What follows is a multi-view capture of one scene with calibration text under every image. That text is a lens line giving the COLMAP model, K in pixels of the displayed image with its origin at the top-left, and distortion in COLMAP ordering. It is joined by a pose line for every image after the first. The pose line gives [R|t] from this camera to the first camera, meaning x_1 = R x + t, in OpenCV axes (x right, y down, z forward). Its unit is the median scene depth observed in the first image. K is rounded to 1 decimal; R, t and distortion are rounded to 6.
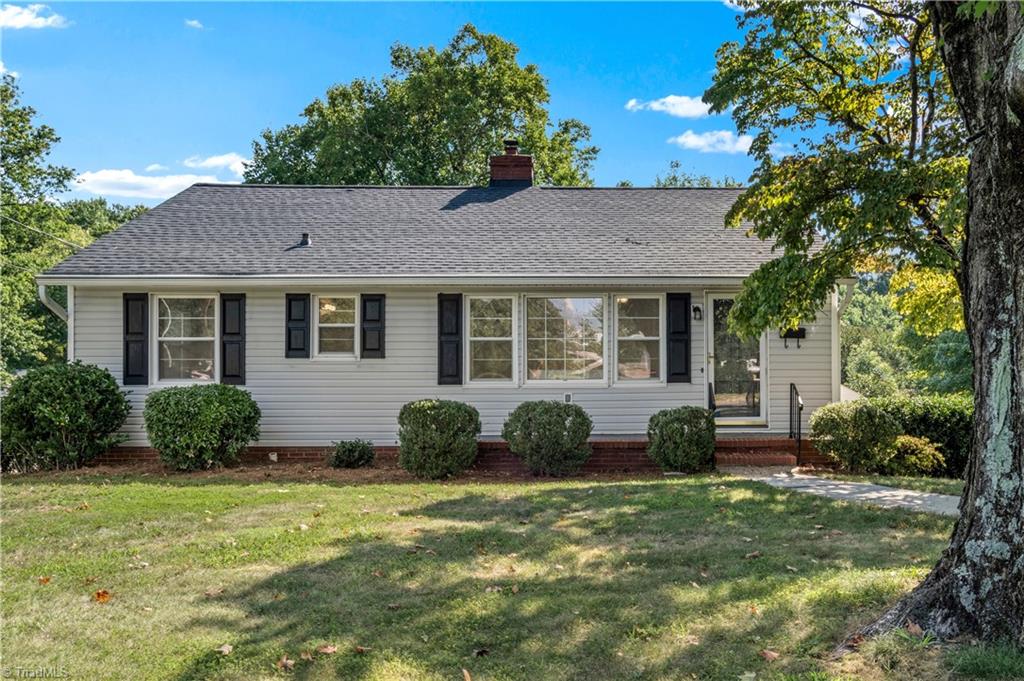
lens RADIAL K [[834.5, 0, 512.0], [0, 834.5, 340.5], [0, 0, 1]] dist [0.001772, -0.002660]
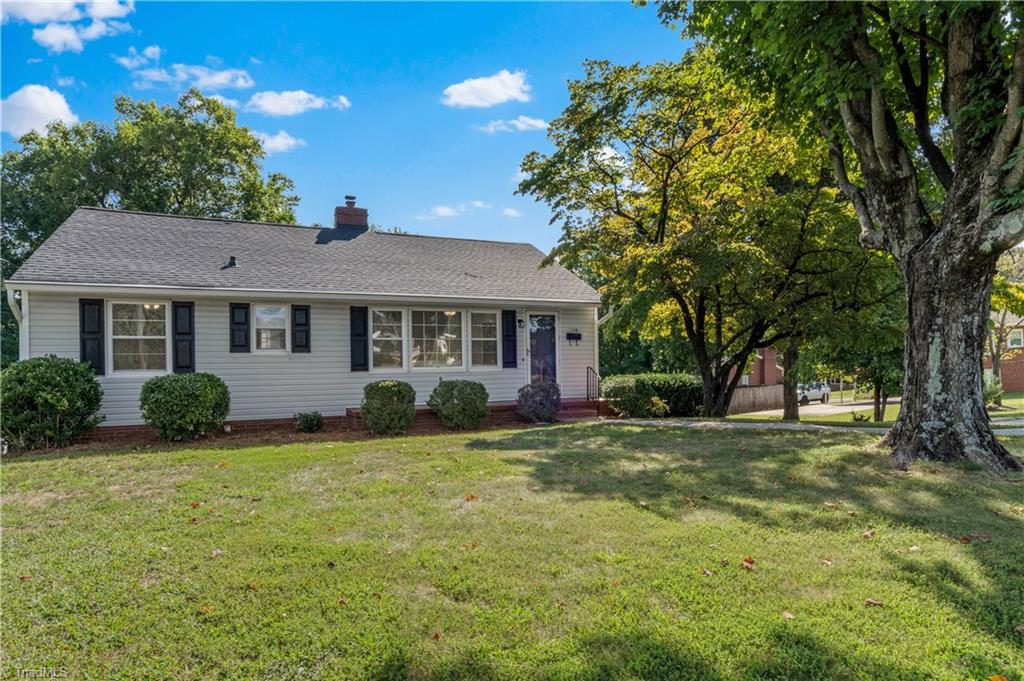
lens RADIAL K [[592.8, 0, 512.0], [0, 592.8, 340.5], [0, 0, 1]] dist [0.004403, 0.000907]
pose [[0.921334, 0.005339, 0.388736, -0.226464], [-0.004086, 0.999983, -0.004051, 0.004087], [-0.388752, 0.002144, 0.921340, -0.017401]]
